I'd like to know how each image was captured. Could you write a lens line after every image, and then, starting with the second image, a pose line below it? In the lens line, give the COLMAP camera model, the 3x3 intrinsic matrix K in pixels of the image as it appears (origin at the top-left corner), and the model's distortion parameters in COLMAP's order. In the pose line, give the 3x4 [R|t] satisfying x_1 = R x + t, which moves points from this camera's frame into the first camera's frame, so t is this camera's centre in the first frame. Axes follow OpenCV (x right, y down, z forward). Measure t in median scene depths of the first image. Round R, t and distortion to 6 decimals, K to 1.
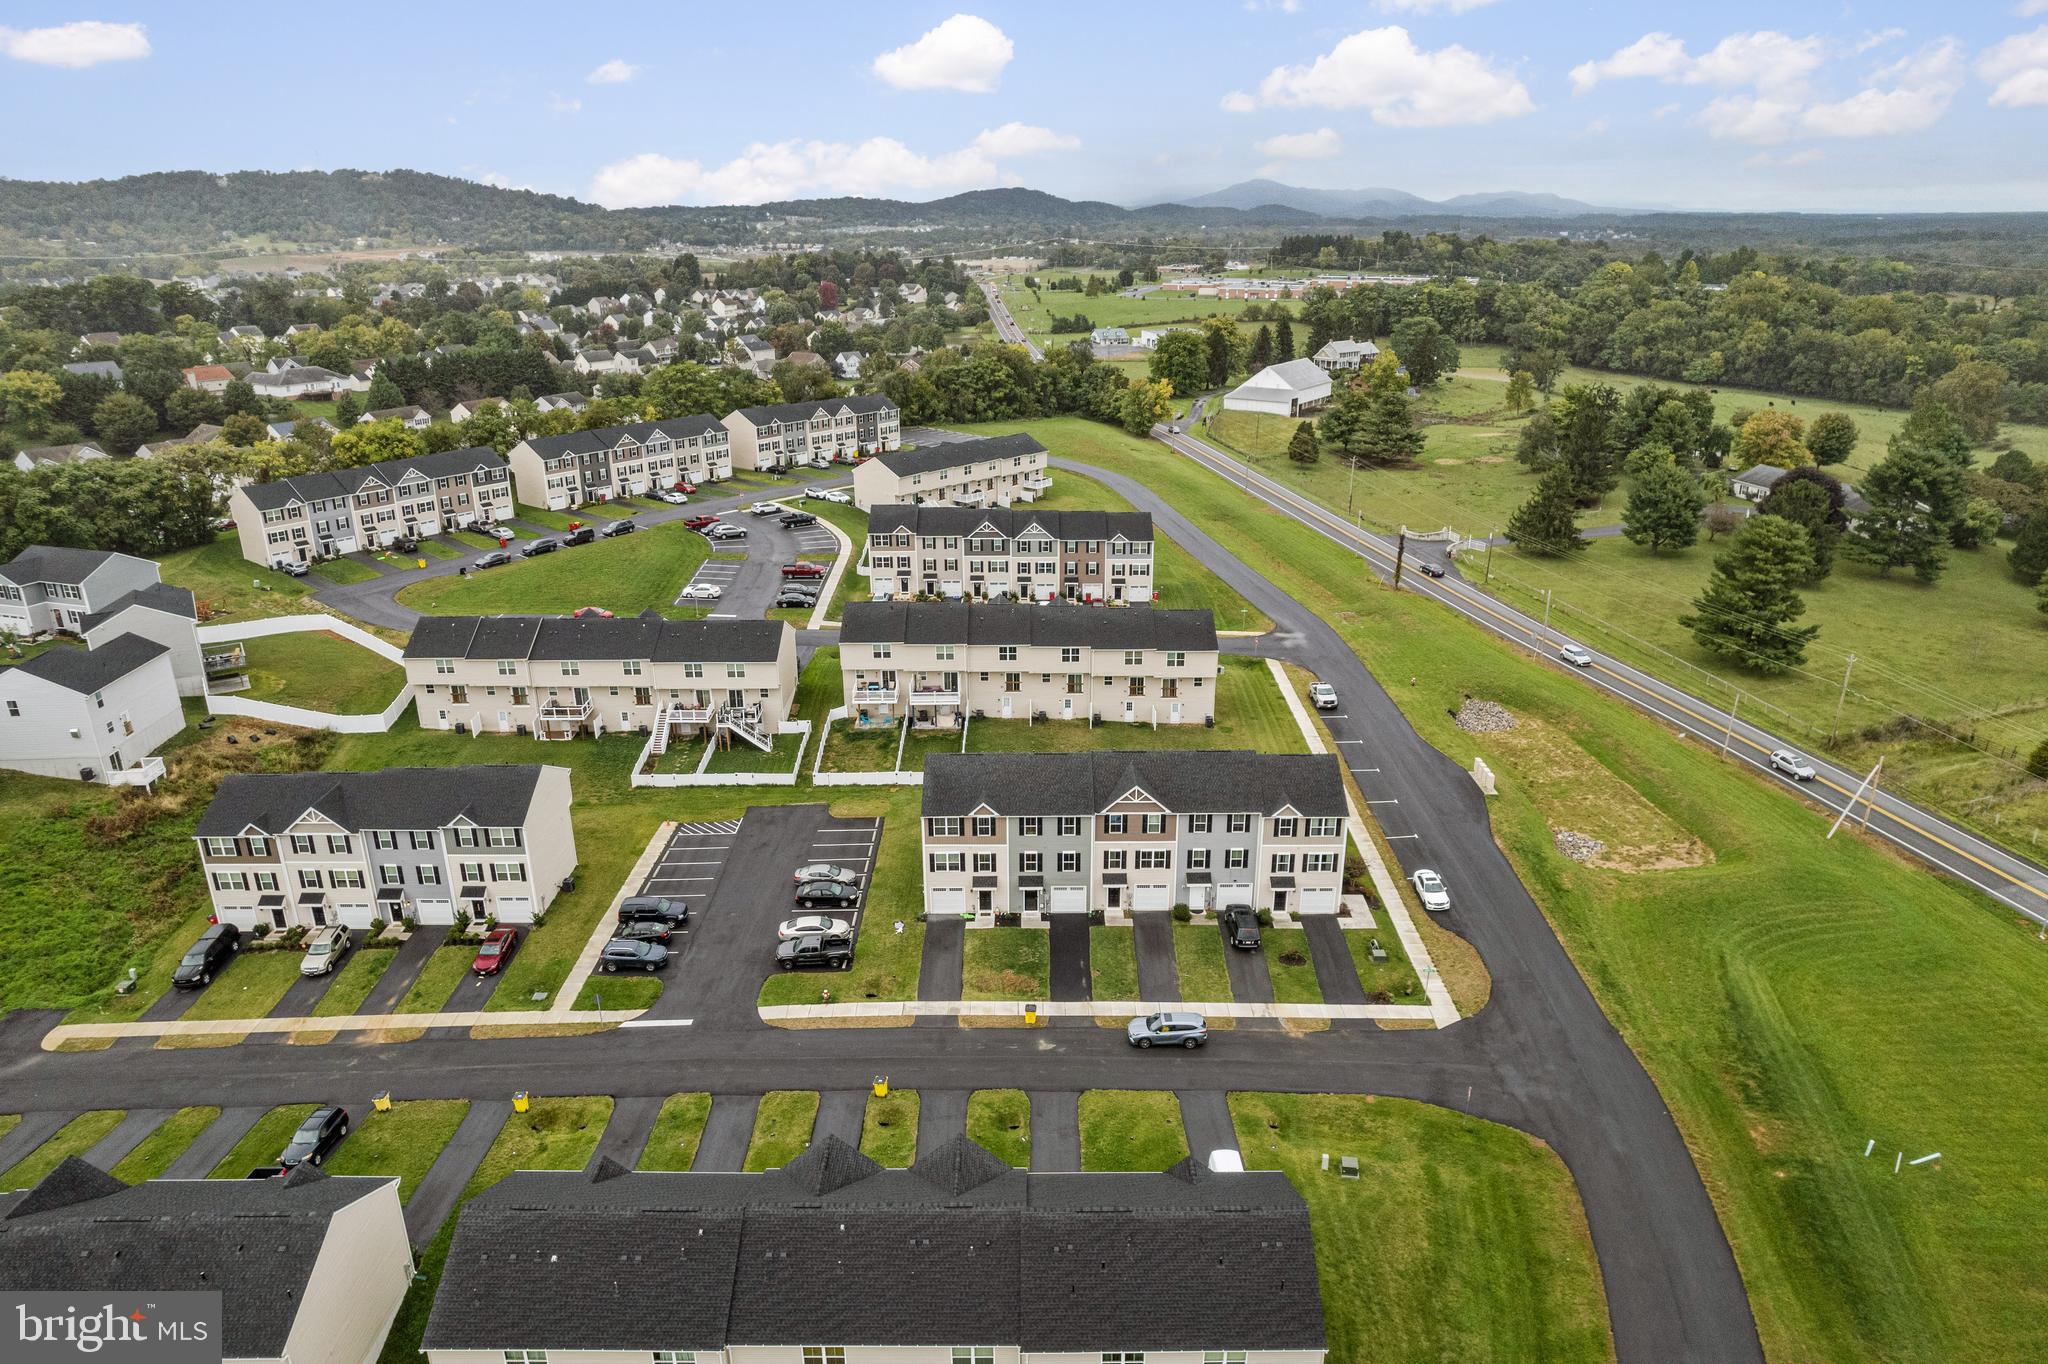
lens RADIAL K [[1319.0, 0, 1036.3], [0, 1319.0, 682.2], [0, 0, 1]] dist [-0.068009, 0.052251]
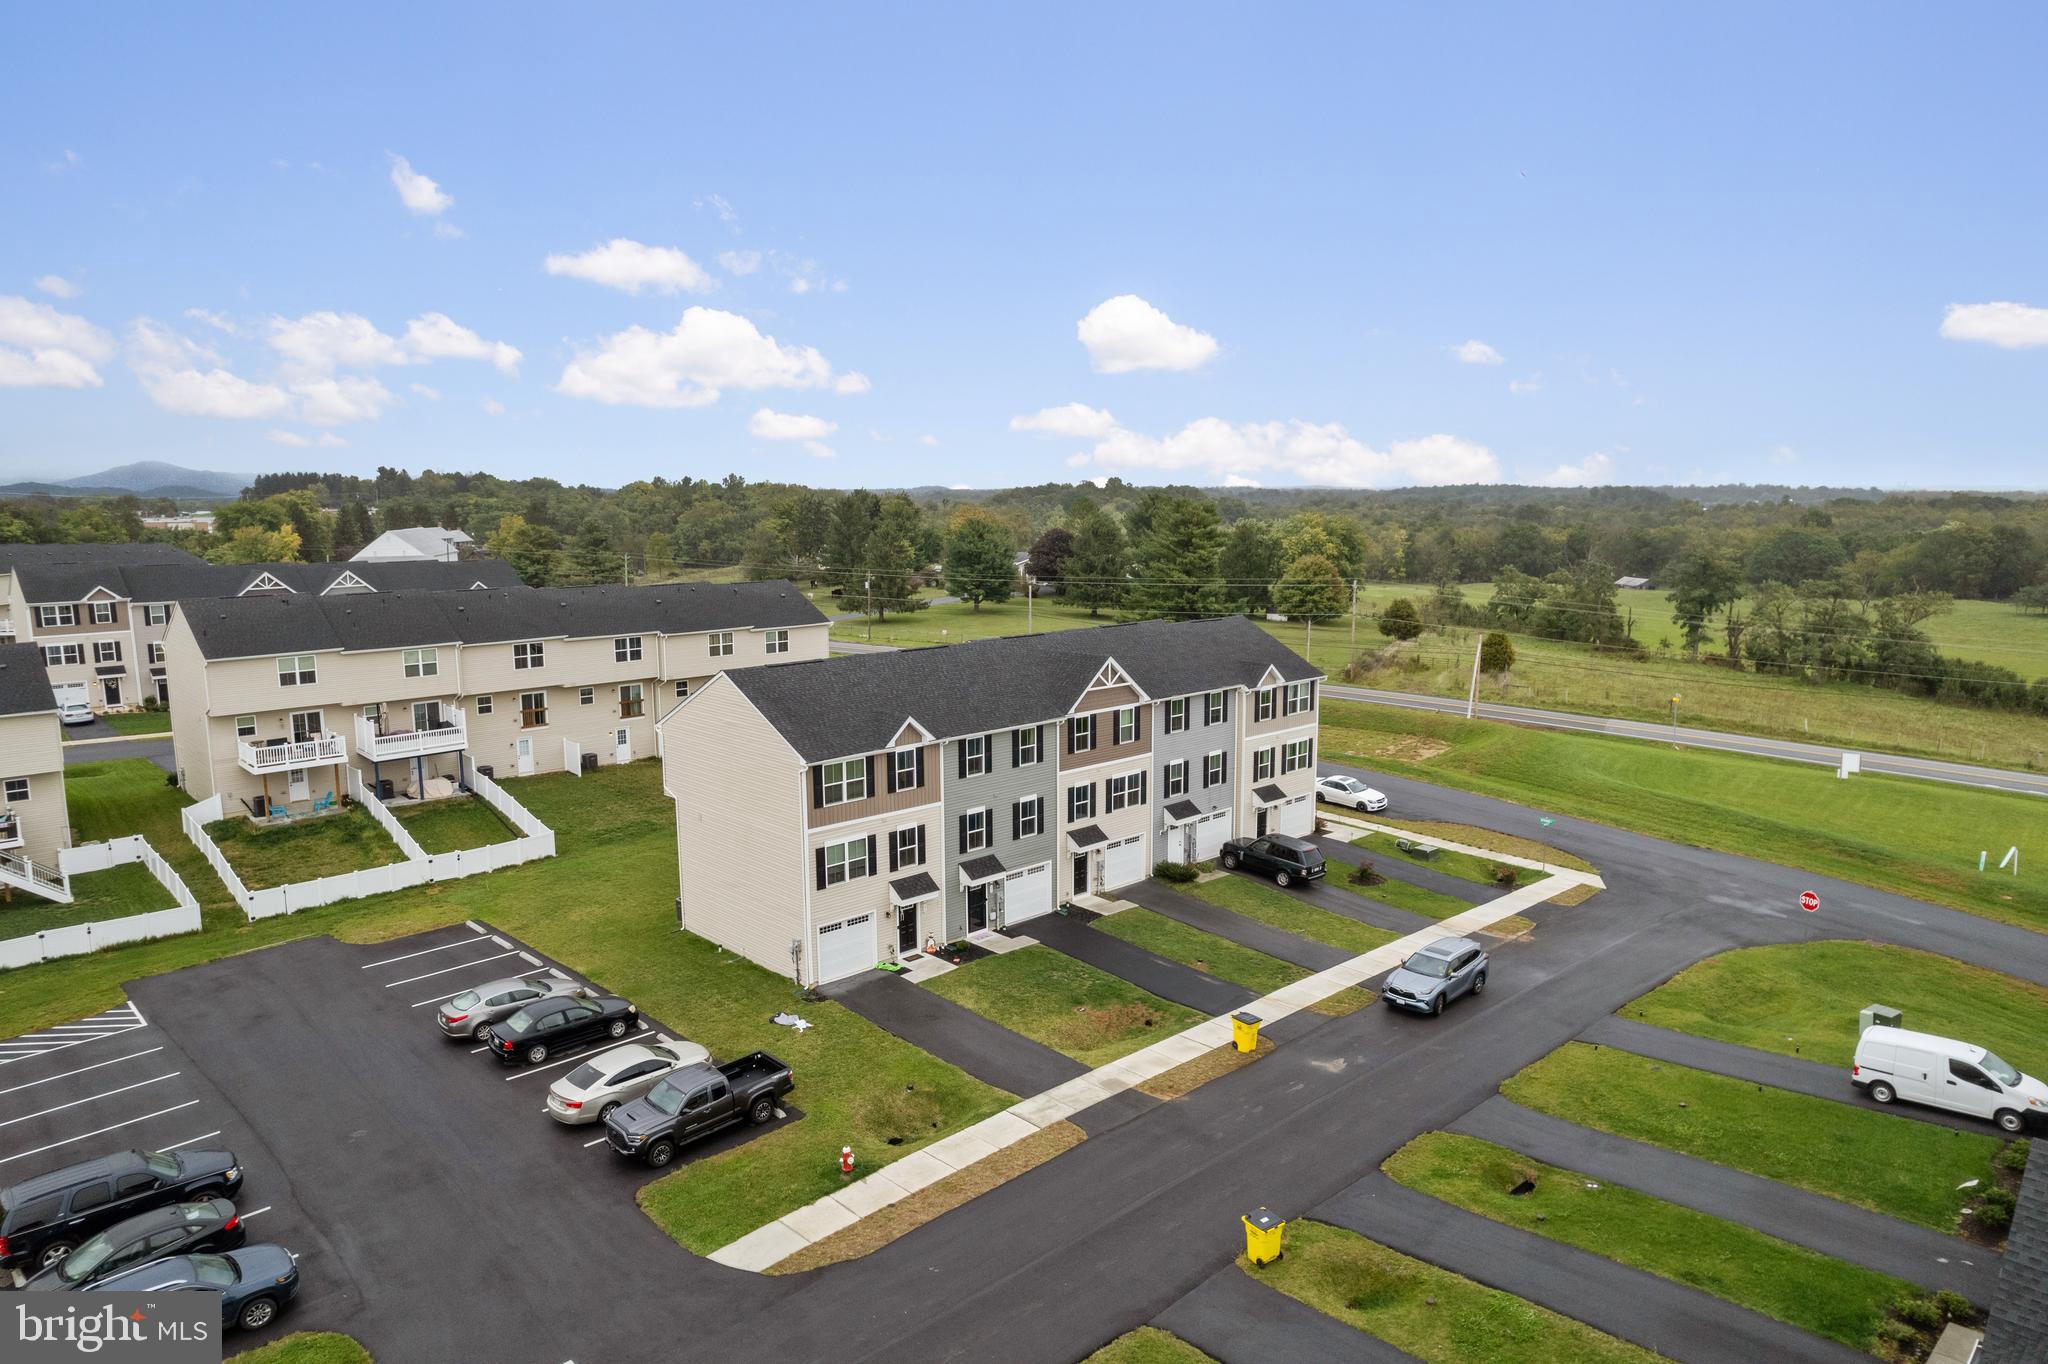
lens RADIAL K [[1319.0, 0, 1039.0], [0, 1319.0, 663.7], [0, 0, 1]] dist [-0.068009, 0.052251]
pose [[0.723067, -0.093075, 0.684479, -0.337357], [0.240019, 0.962995, -0.122602, 0.141474], [-0.647739, 0.252937, 0.718650, 0.580999]]
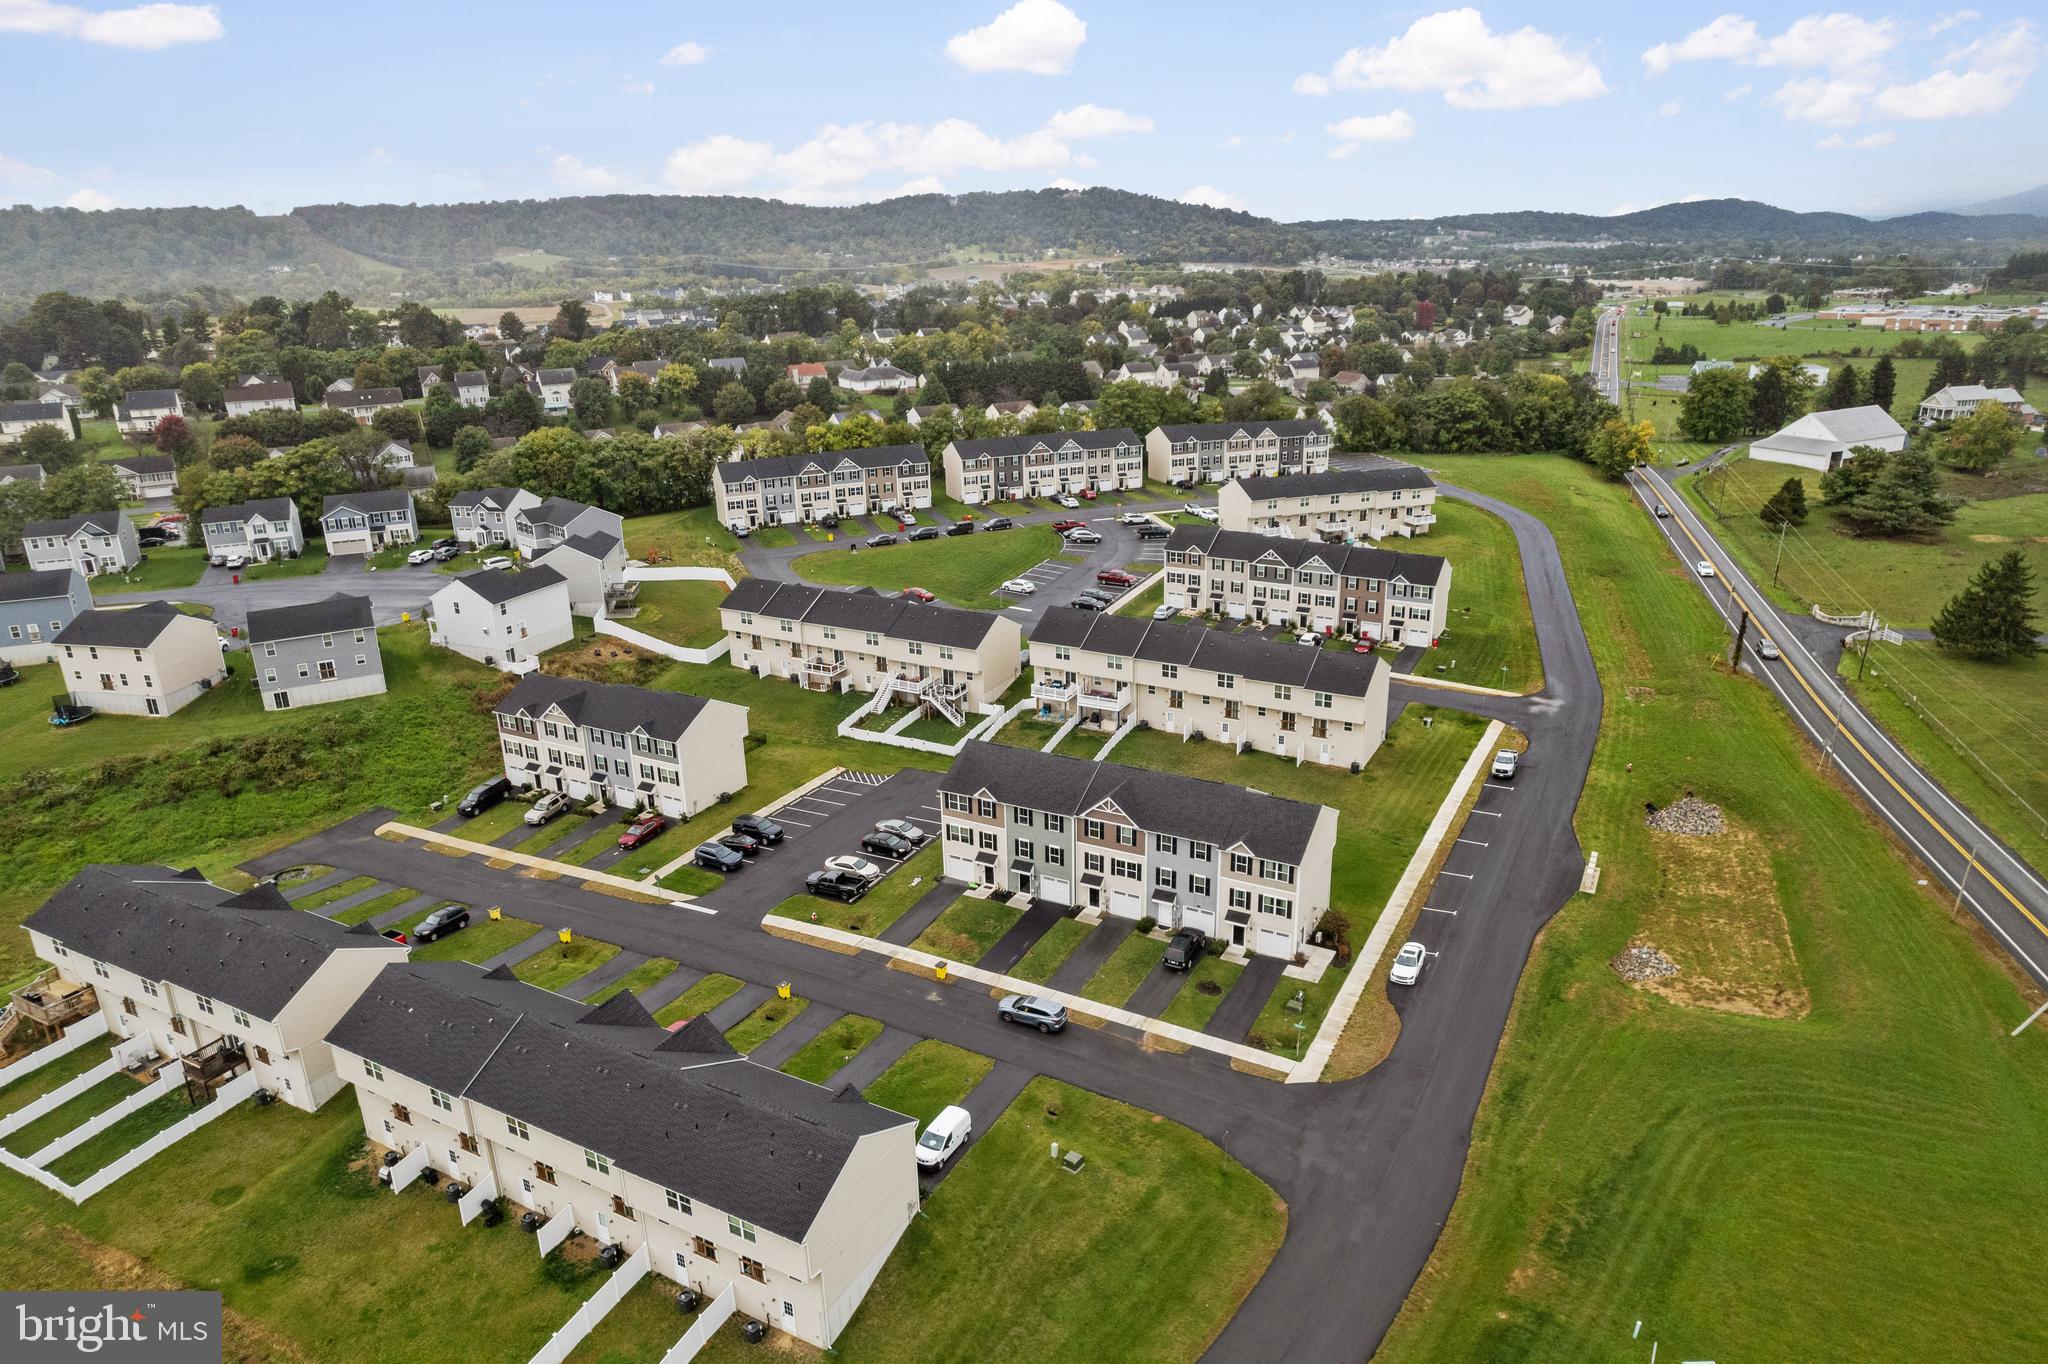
lens RADIAL K [[1319.0, 0, 1033.3], [0, 1319.0, 694.7], [0, 0, 1]] dist [-0.068009, 0.052251]
pose [[0.880688, 0.146526, -0.450465, 0.480499], [-0.146384, 0.988595, 0.035377, -0.032492], [0.450511, 0.034785, 0.892093, 0.004526]]
